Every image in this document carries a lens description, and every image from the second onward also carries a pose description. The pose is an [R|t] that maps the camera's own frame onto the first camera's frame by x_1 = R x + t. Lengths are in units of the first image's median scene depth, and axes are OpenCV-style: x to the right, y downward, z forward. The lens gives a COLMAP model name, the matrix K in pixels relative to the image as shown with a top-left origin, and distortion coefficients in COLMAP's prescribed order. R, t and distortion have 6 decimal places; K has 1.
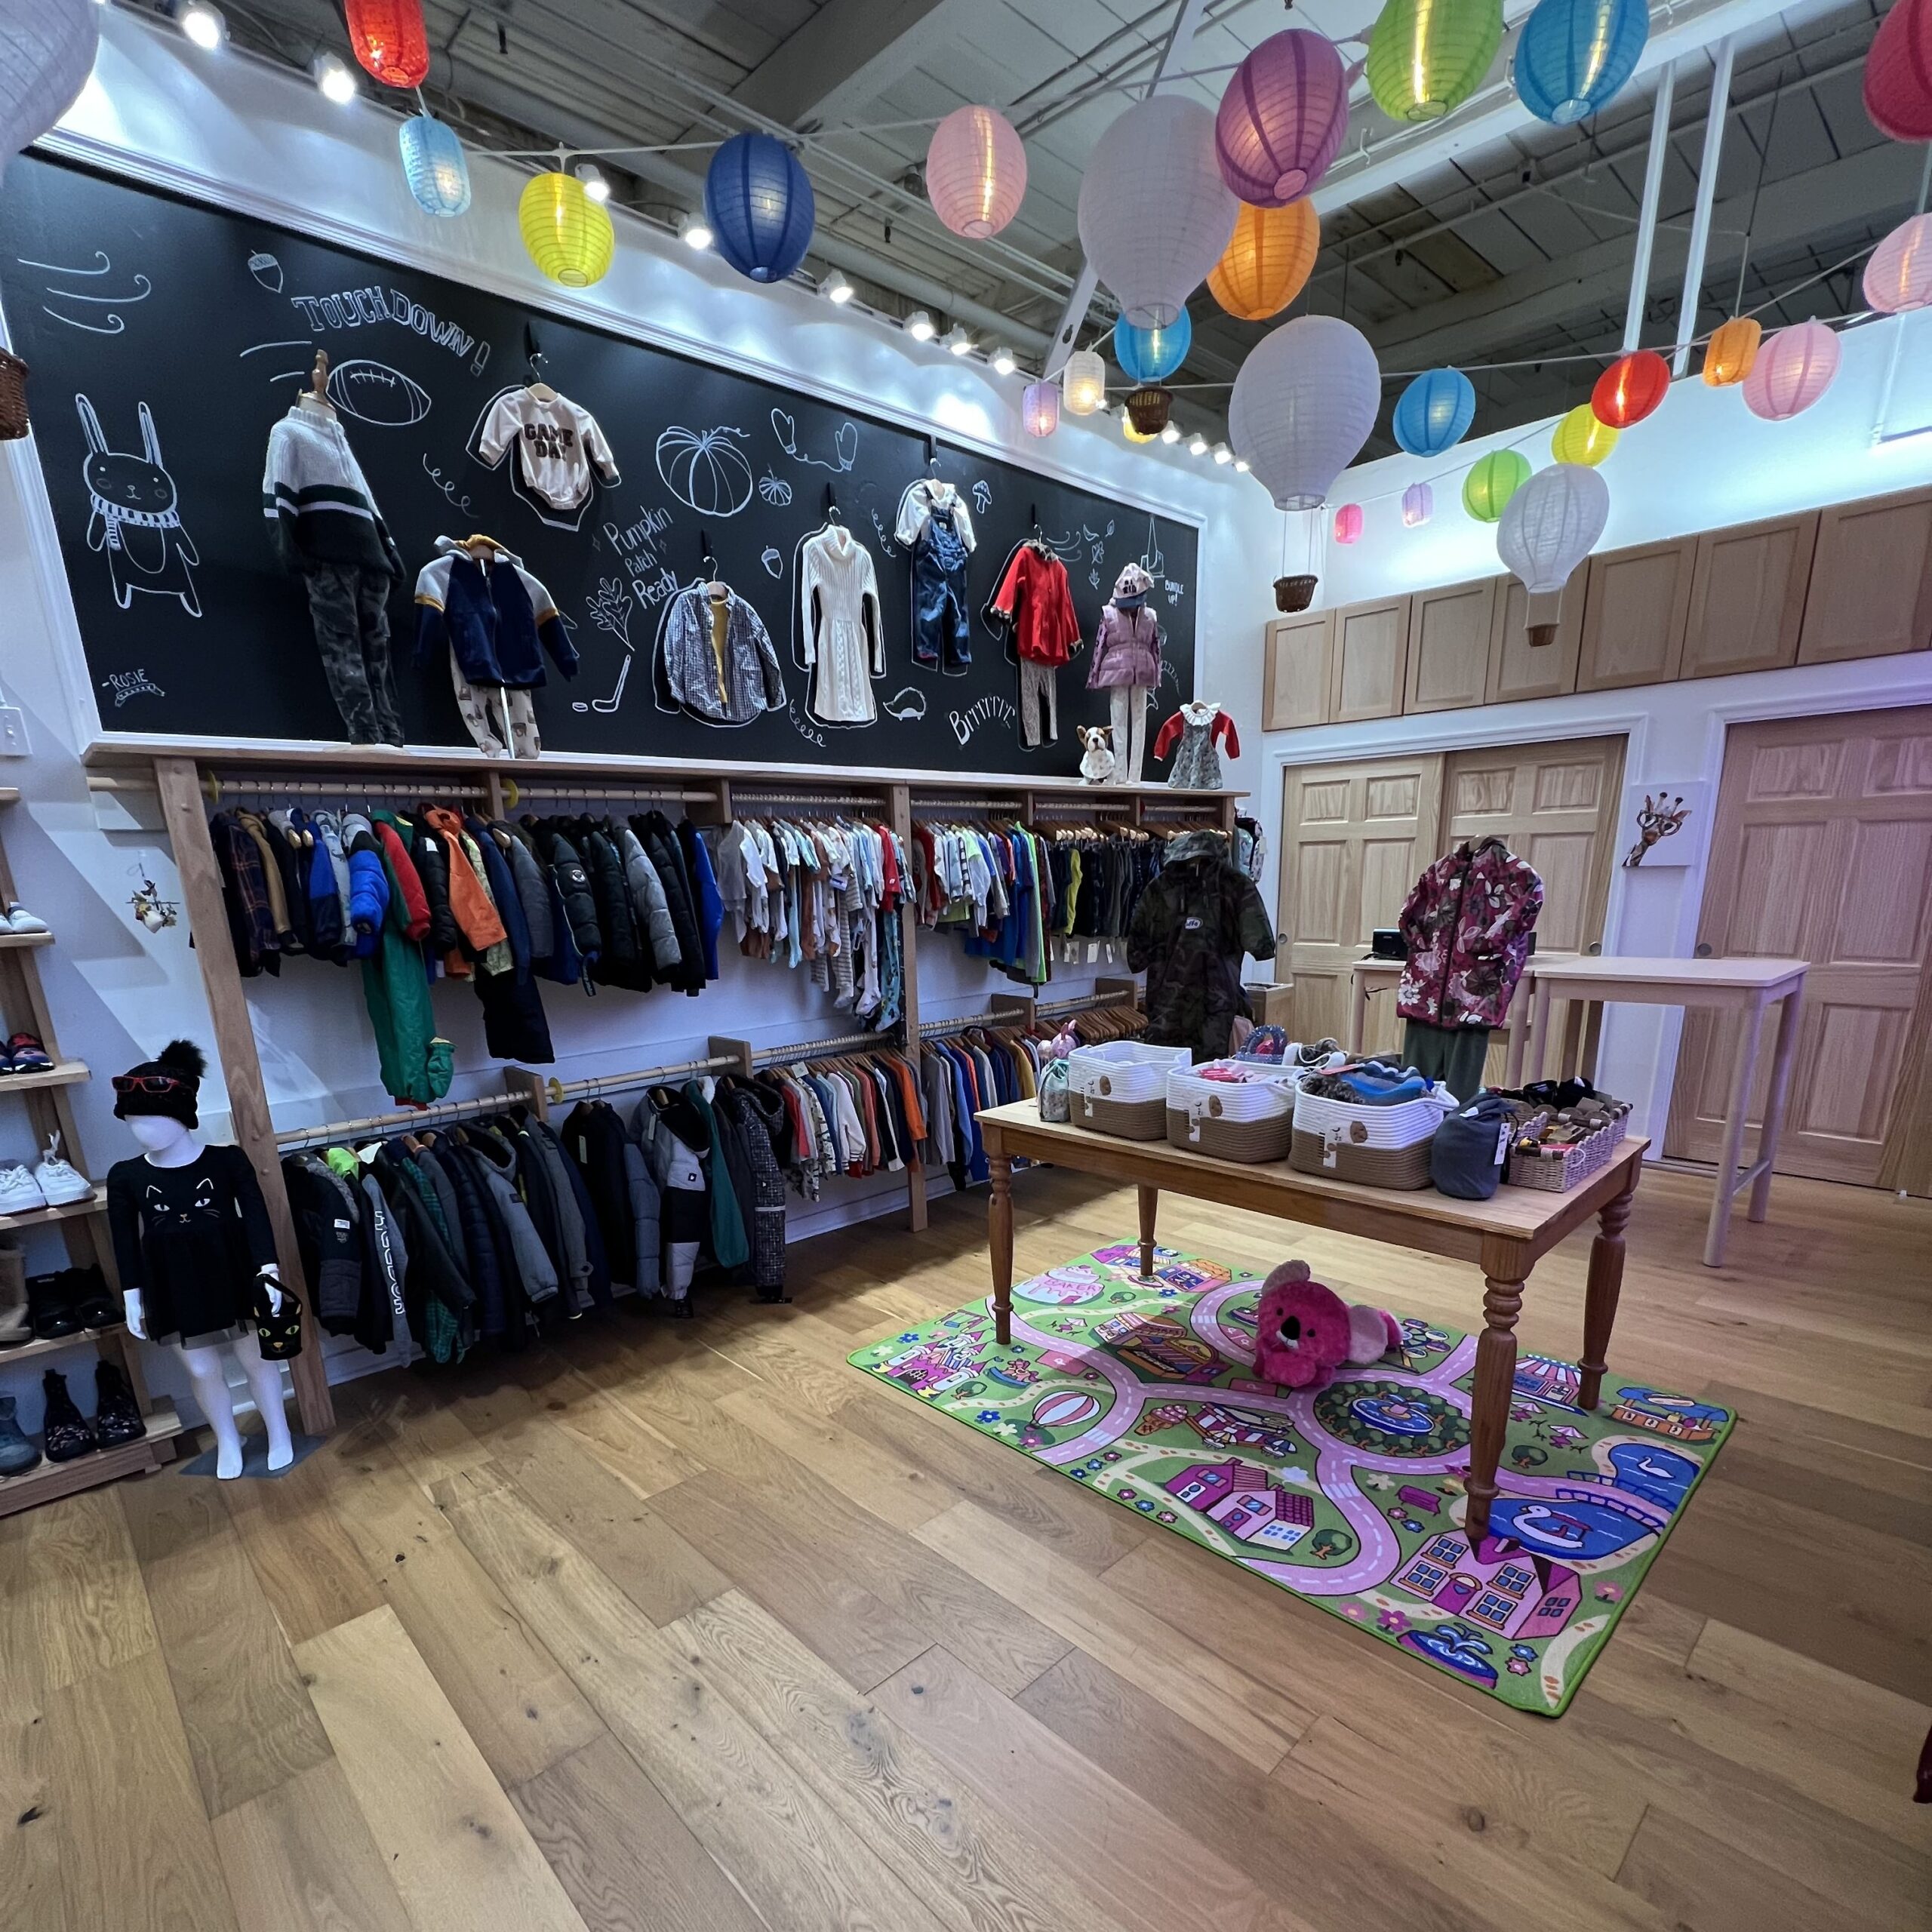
lens RADIAL K [[1033.7, 0, 955.0], [0, 1033.7, 1145.4], [0, 0, 1]] dist [0.001273, -0.002194]
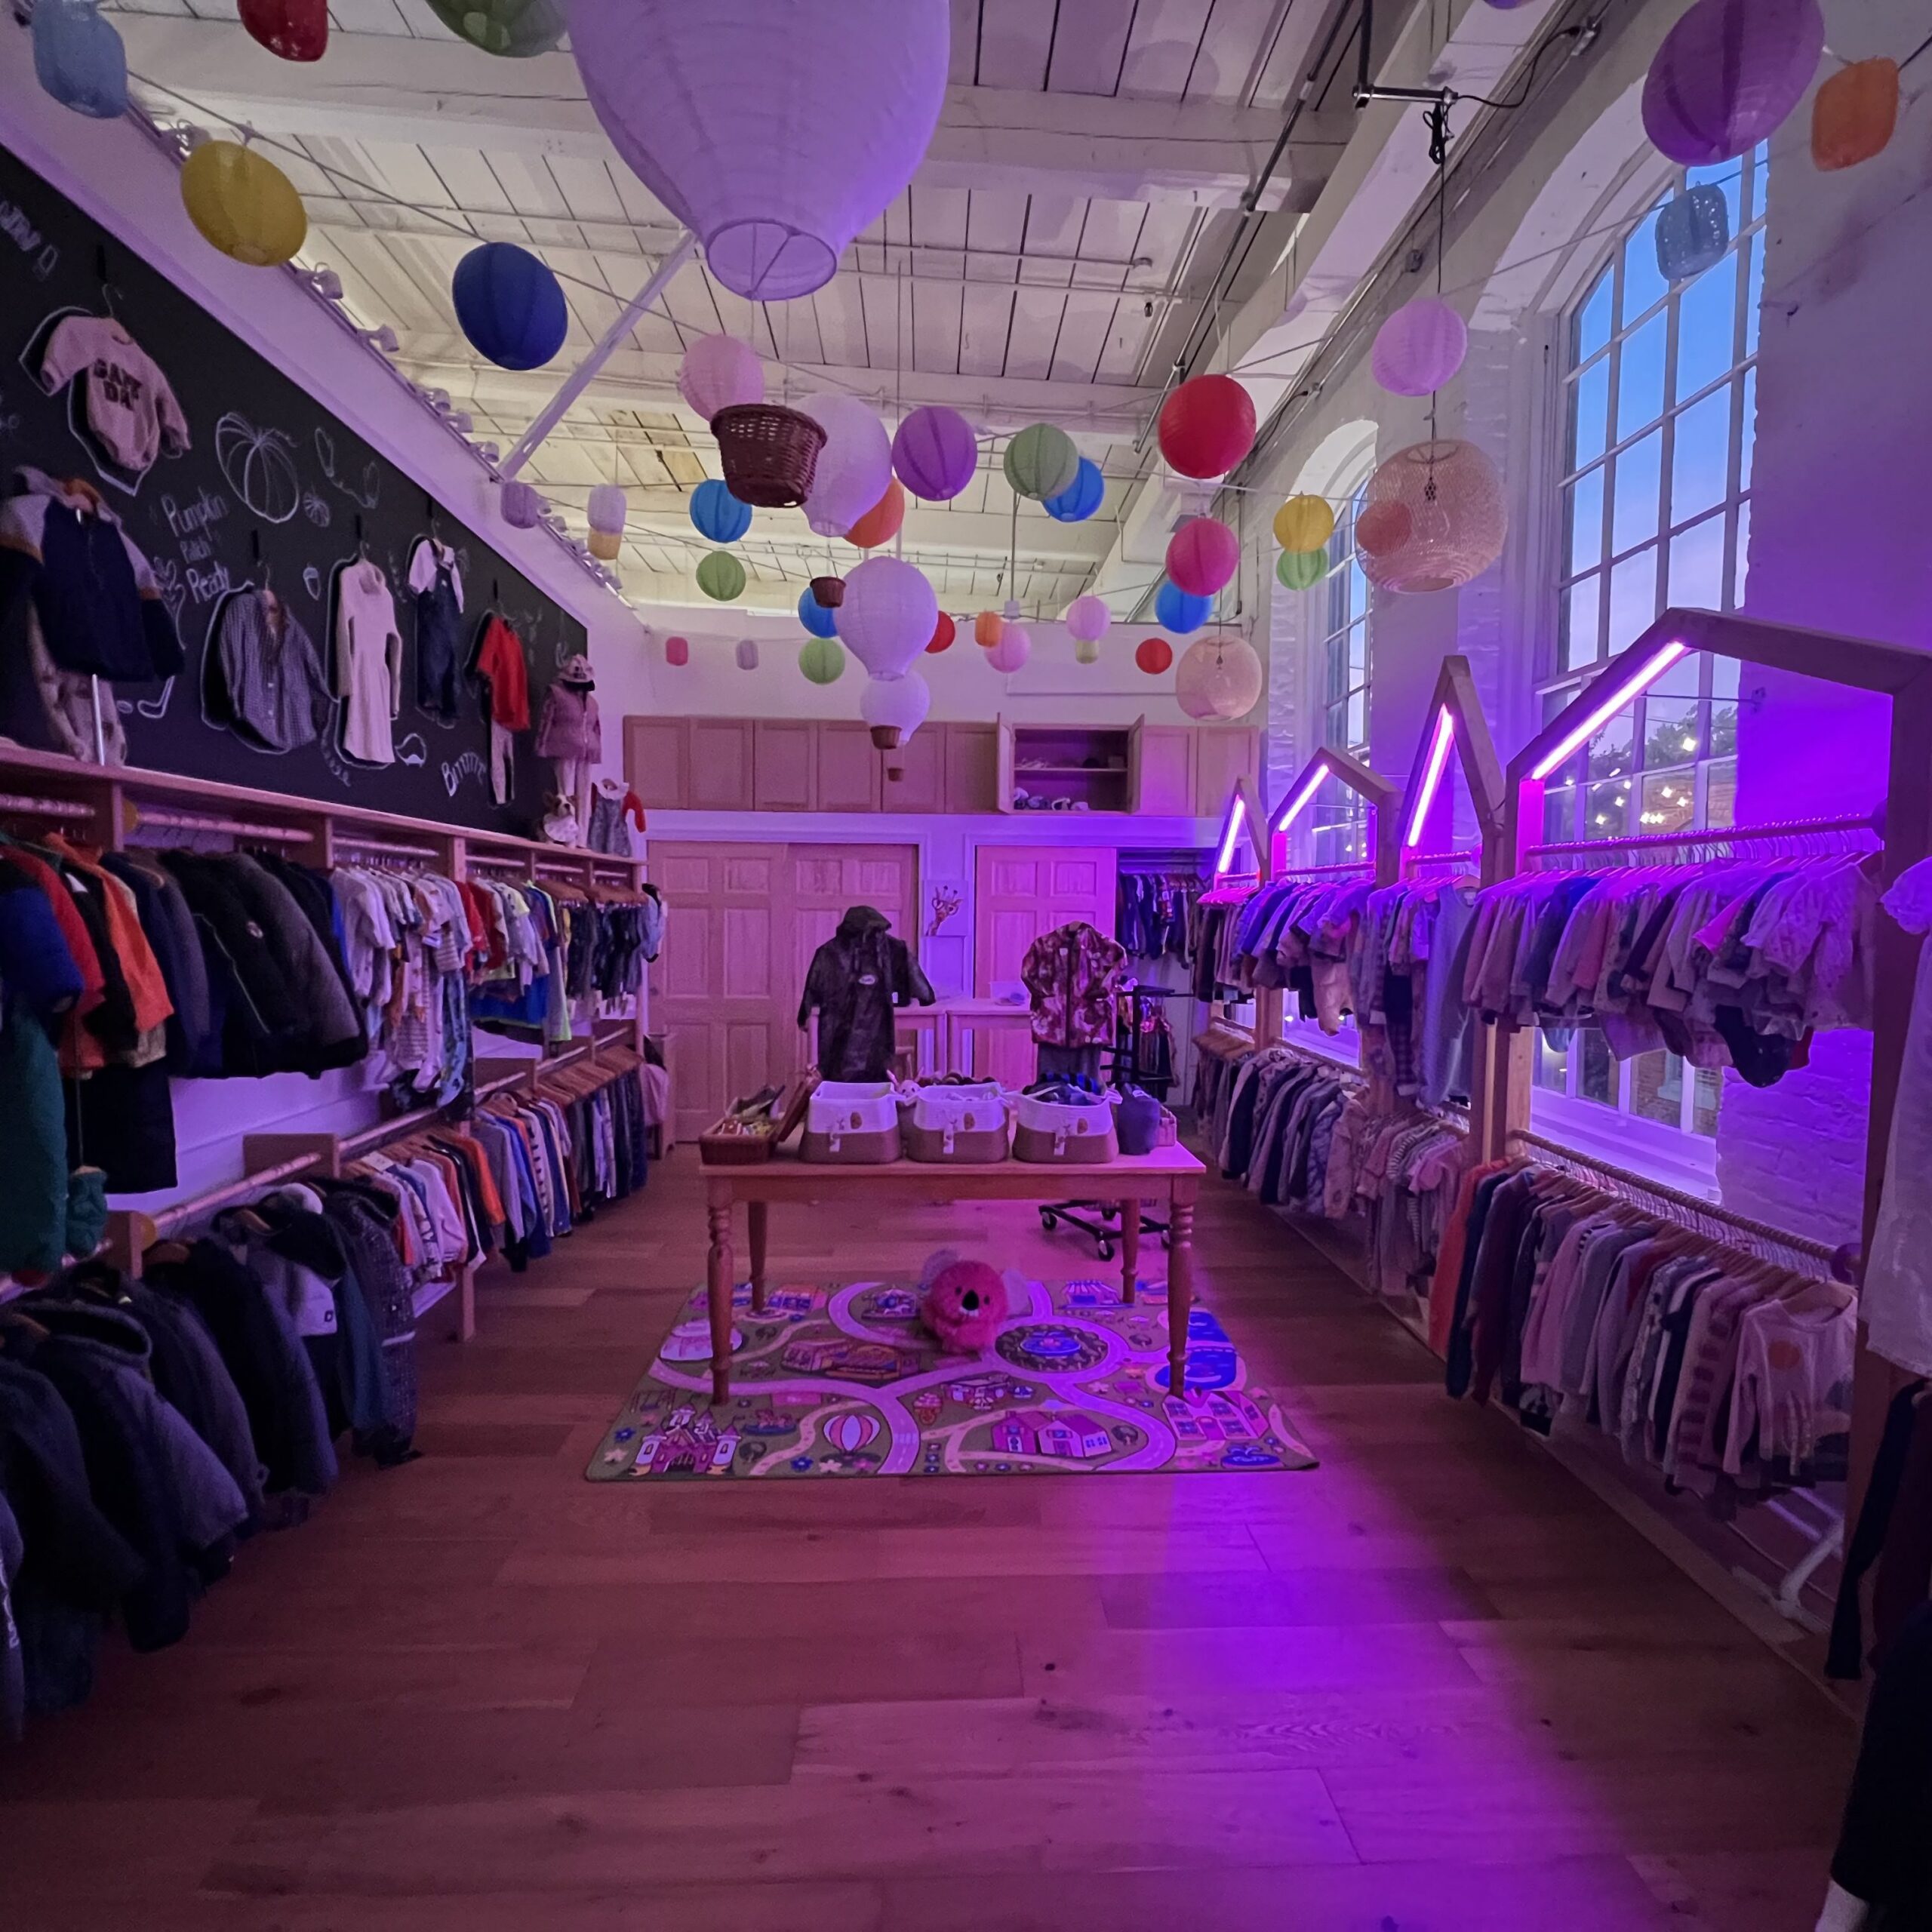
lens RADIAL K [[1033.7, 0, 967.4], [0, 1033.7, 971.3], [0, 0, 1]] dist [0.001273, -0.002194]
pose [[0.652430, -0.007404, 0.757813, -0.518036], [0.168724, 0.976274, -0.135722, -0.033859], [-0.738828, 0.216410, 0.638200, 0.115178]]
